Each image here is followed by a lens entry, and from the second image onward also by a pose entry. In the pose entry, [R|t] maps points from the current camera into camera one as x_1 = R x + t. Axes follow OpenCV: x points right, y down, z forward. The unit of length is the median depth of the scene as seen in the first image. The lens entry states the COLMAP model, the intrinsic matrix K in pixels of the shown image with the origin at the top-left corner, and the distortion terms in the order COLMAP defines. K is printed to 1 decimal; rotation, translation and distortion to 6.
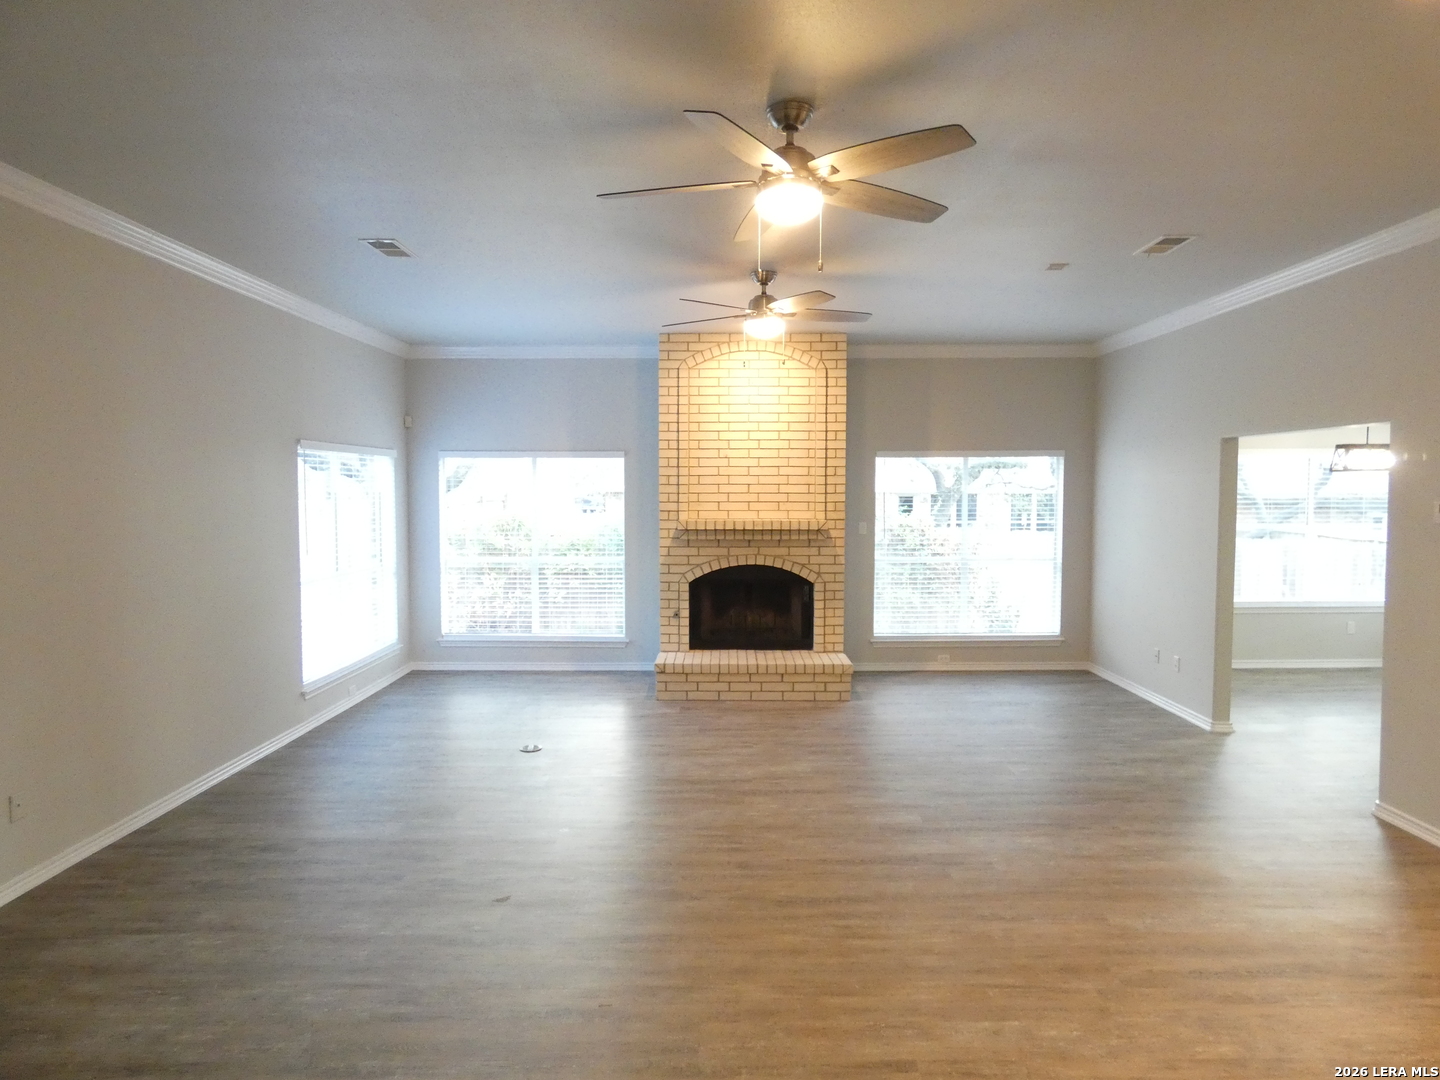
lens RADIAL K [[849.1, 0, 720.6], [0, 849.1, 538.5], [0, 0, 1]] dist [-0.013614, -0.000186]
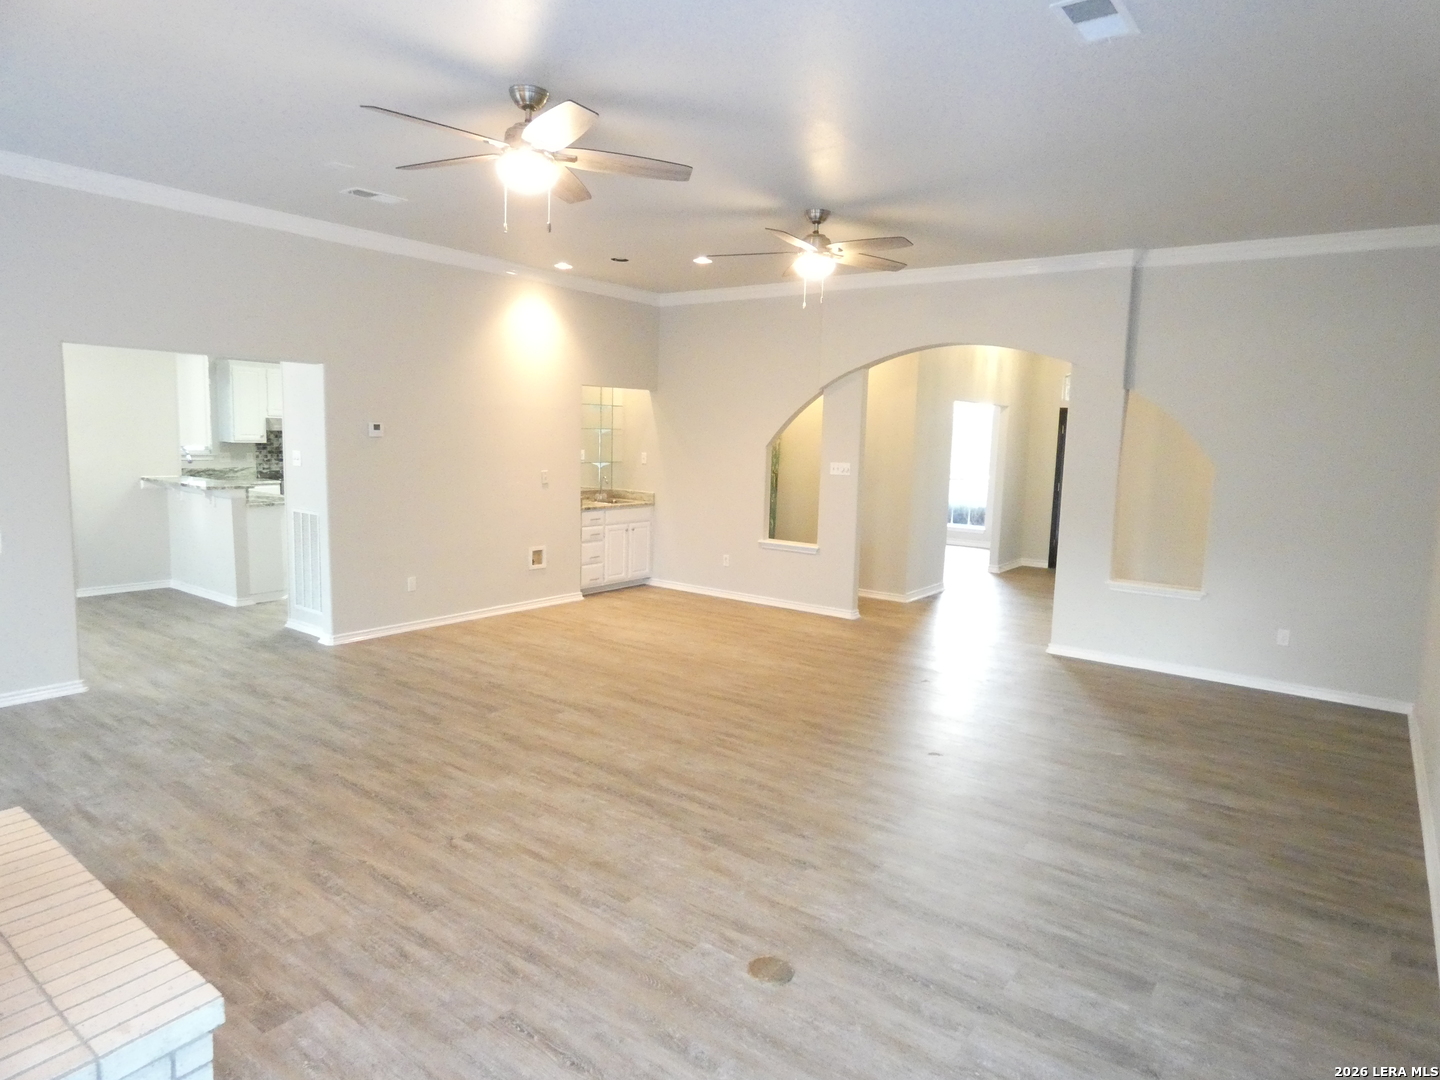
lens RADIAL K [[849.1, 0, 715.2], [0, 849.1, 539.1], [0, 0, 1]] dist [-0.013614, -0.000186]
pose [[-0.794626, -0.095697, 0.599510, -0.599964], [0.008599, 0.985625, 0.168728, -0.091007], [-0.607039, 0.139231, -0.782380, 1.770507]]
